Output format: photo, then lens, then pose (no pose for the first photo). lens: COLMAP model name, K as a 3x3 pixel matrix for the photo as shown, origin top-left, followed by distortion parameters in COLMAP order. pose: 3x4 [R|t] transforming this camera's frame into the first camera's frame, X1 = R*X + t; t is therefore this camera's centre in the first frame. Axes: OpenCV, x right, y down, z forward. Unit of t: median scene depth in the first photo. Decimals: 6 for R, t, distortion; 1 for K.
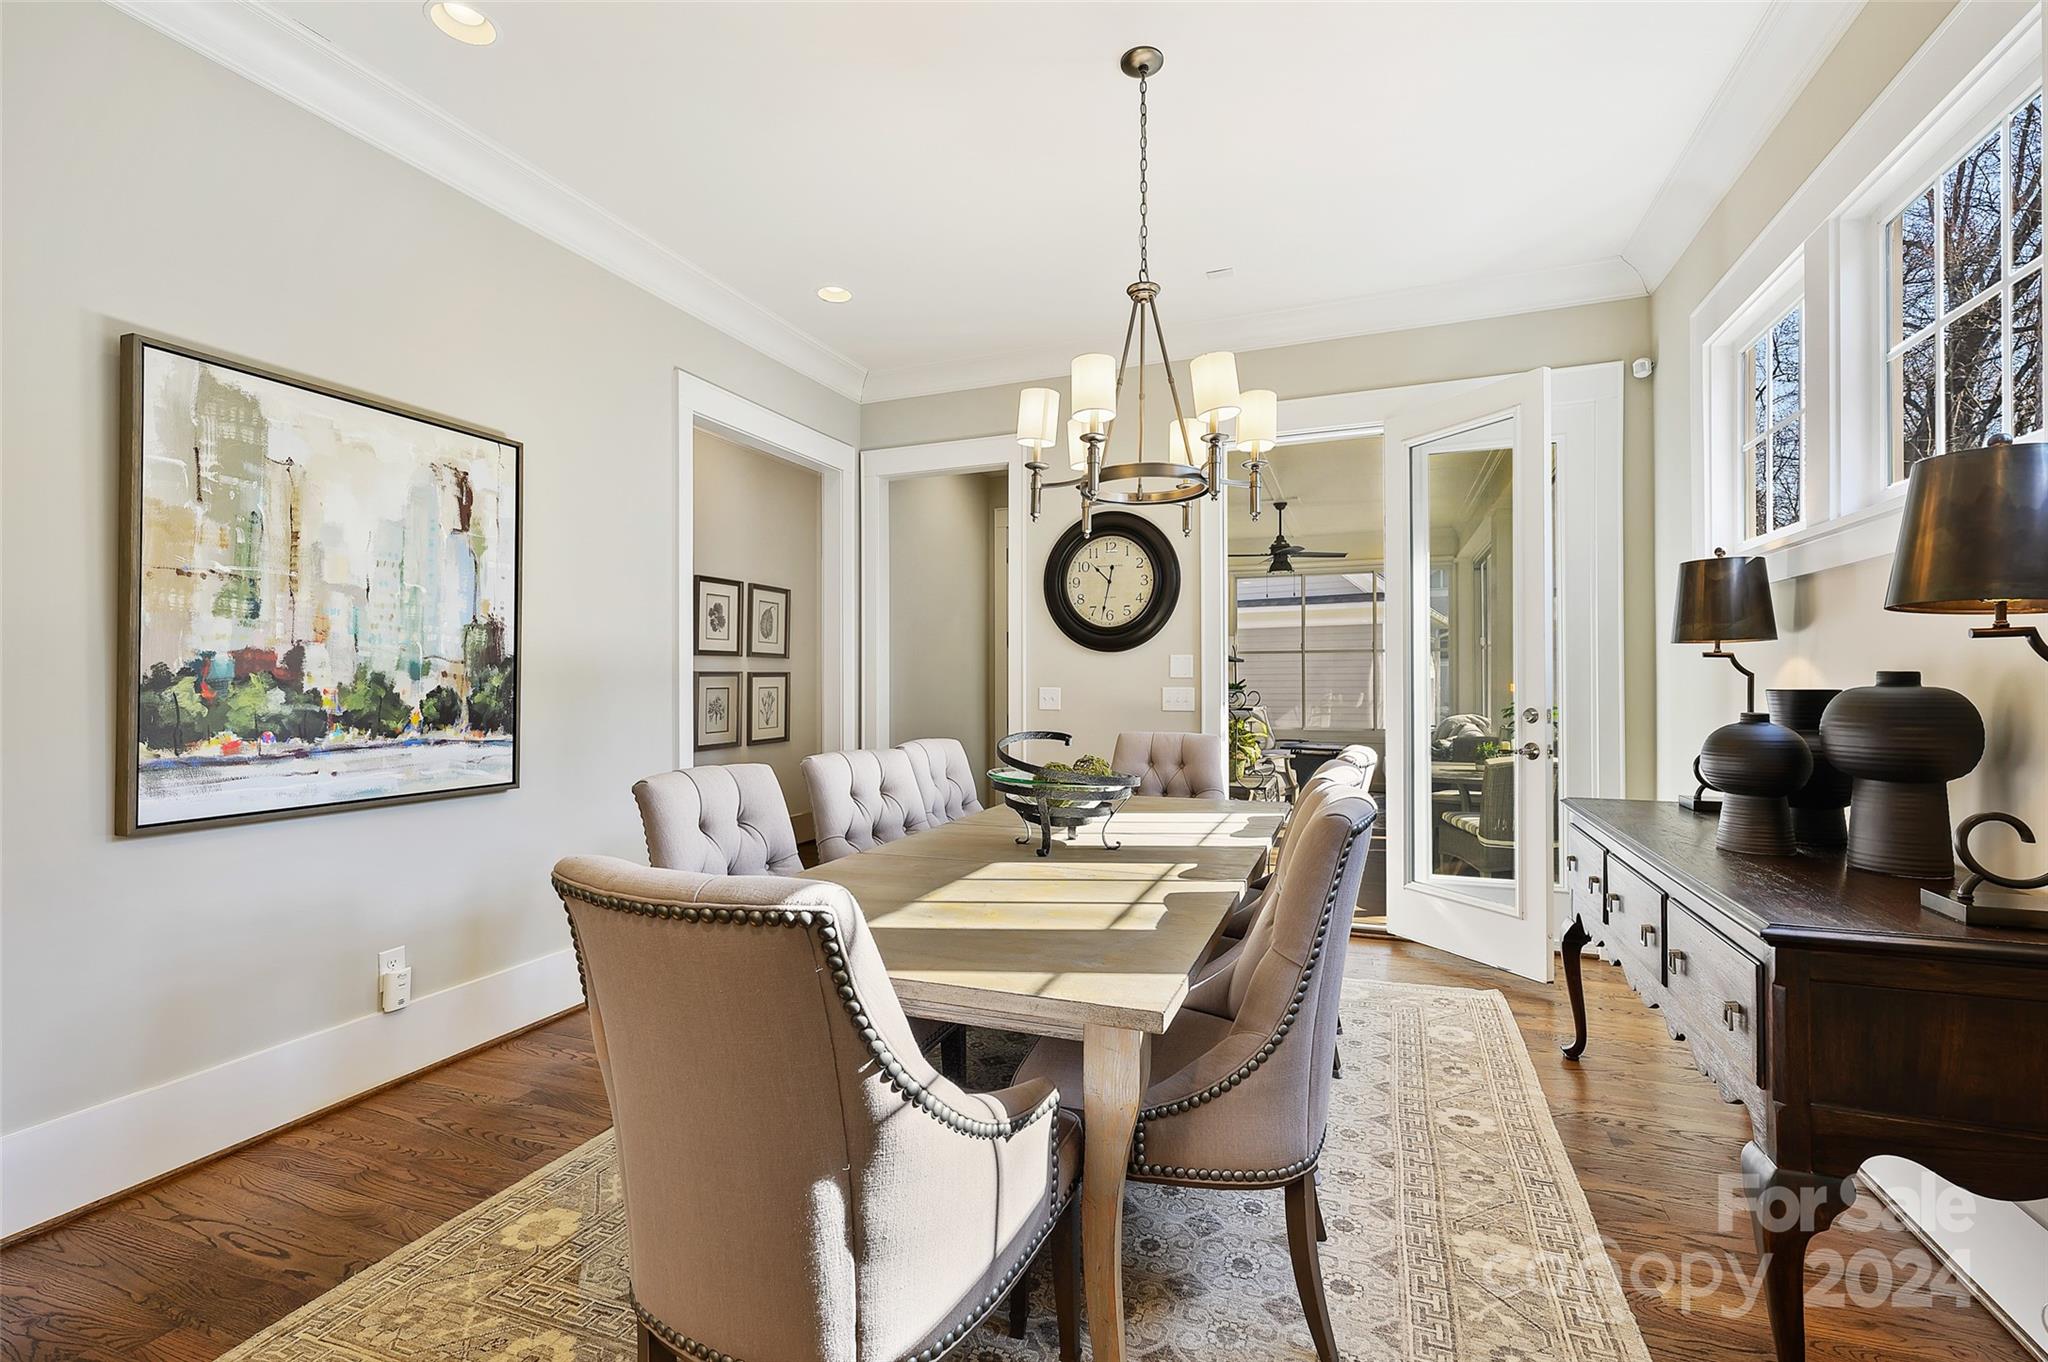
lens RADIAL K [[886.4, 0, 1024.0], [0, 886.4, 681.0], [0, 0, 1]] dist [0.001430, 0.000228]
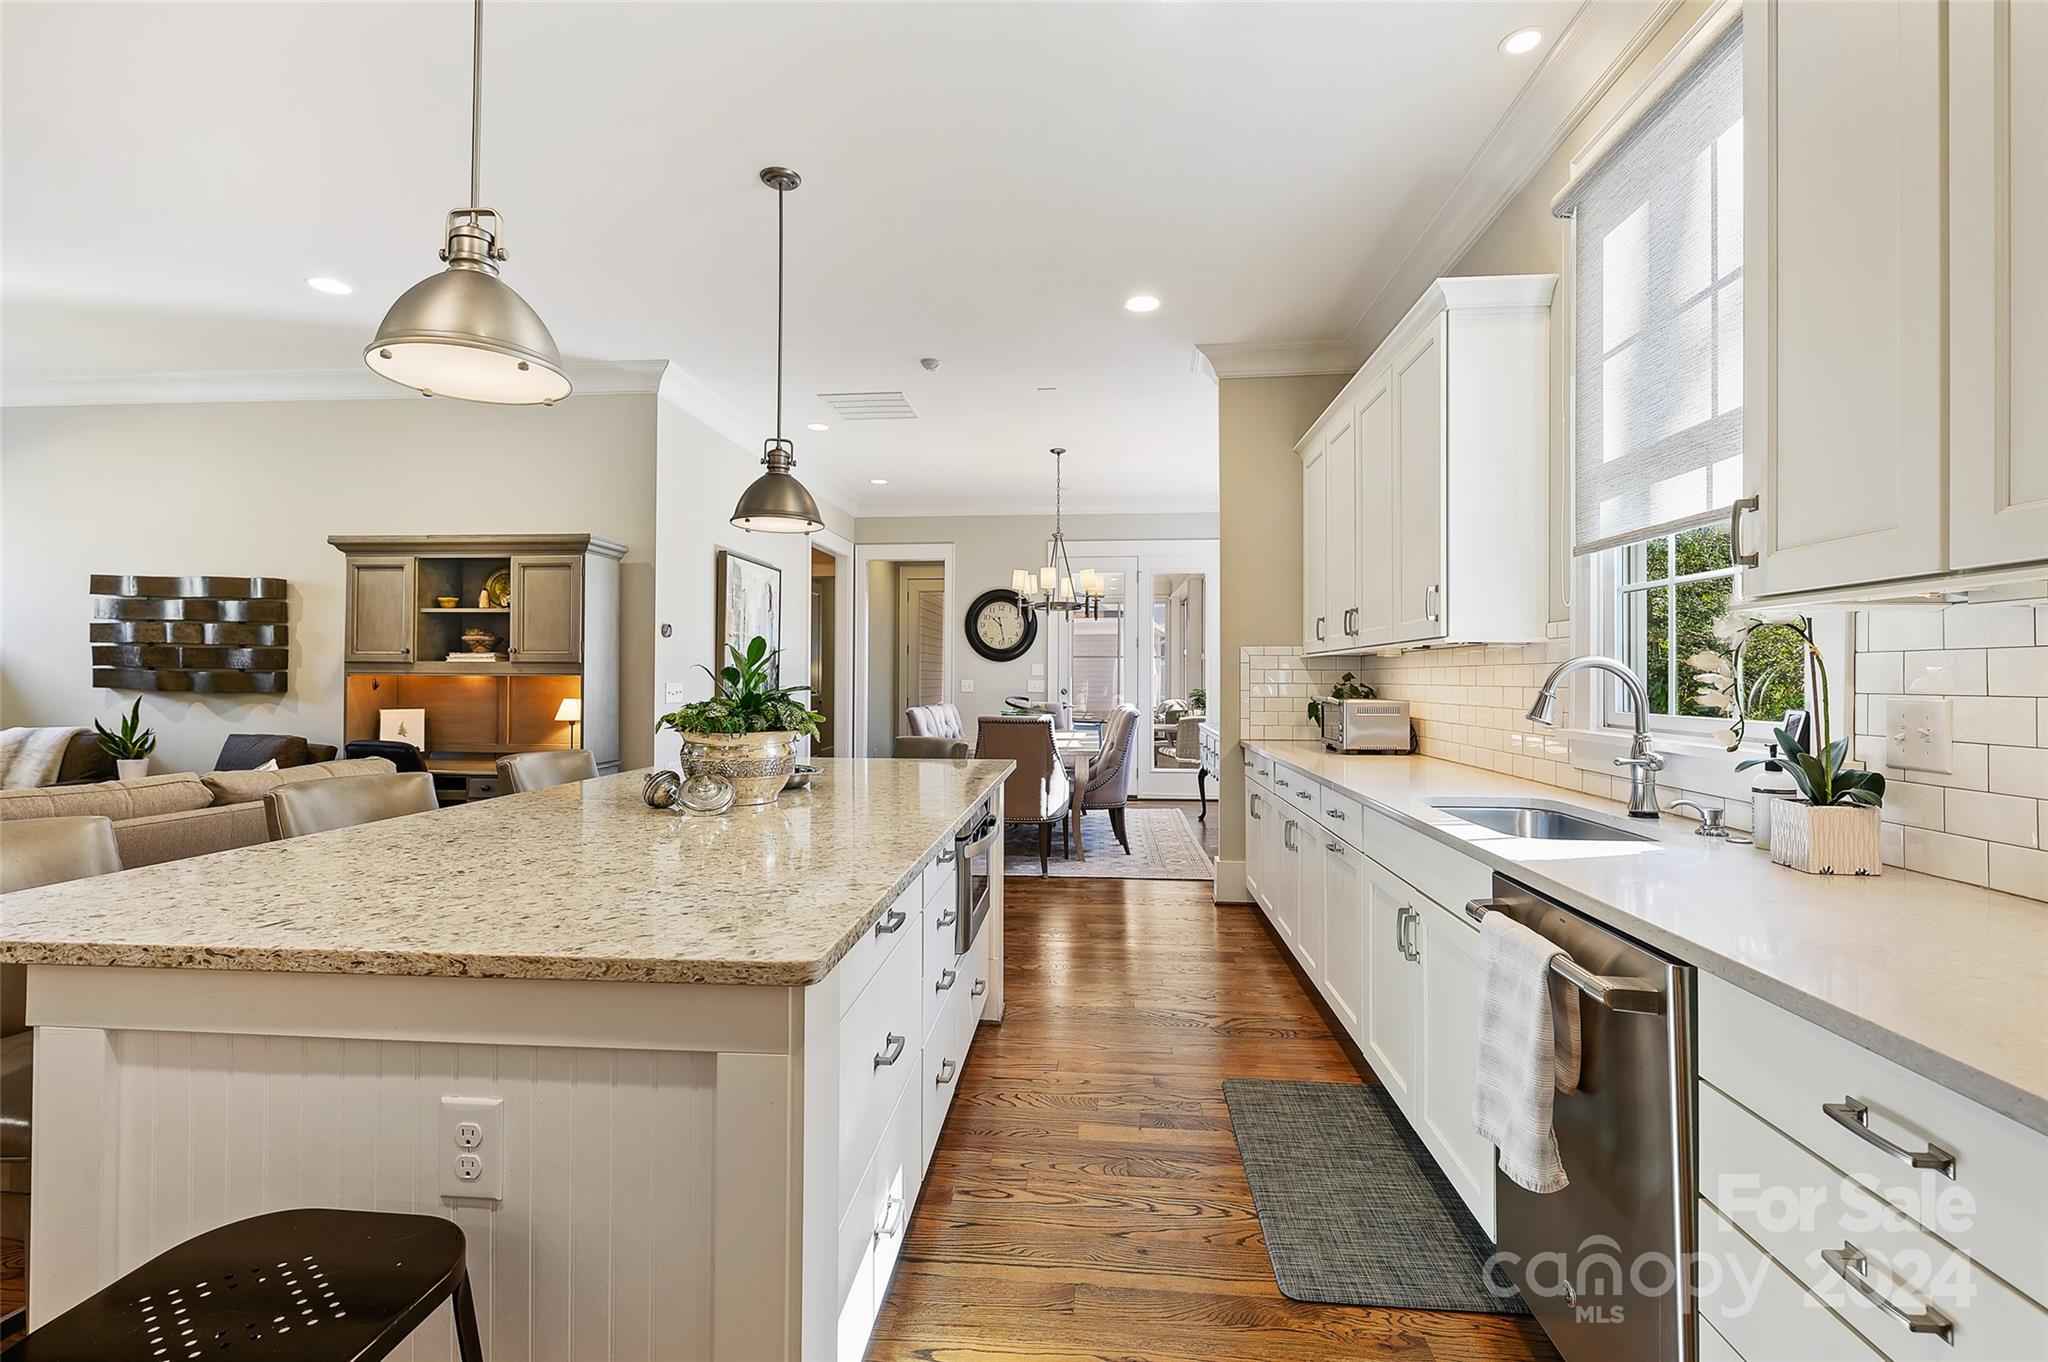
lens RADIAL K [[886.4, 0, 1024.0], [0, 886.4, 681.0], [0, 0, 1]] dist [0.001430, 0.000228]
pose [[0.959915, 0.004569, 0.280253, -0.398341], [-0.005872, 0.999975, 0.003813, 0.000231], [-0.280229, -0.005306, 0.959919, -0.870817]]
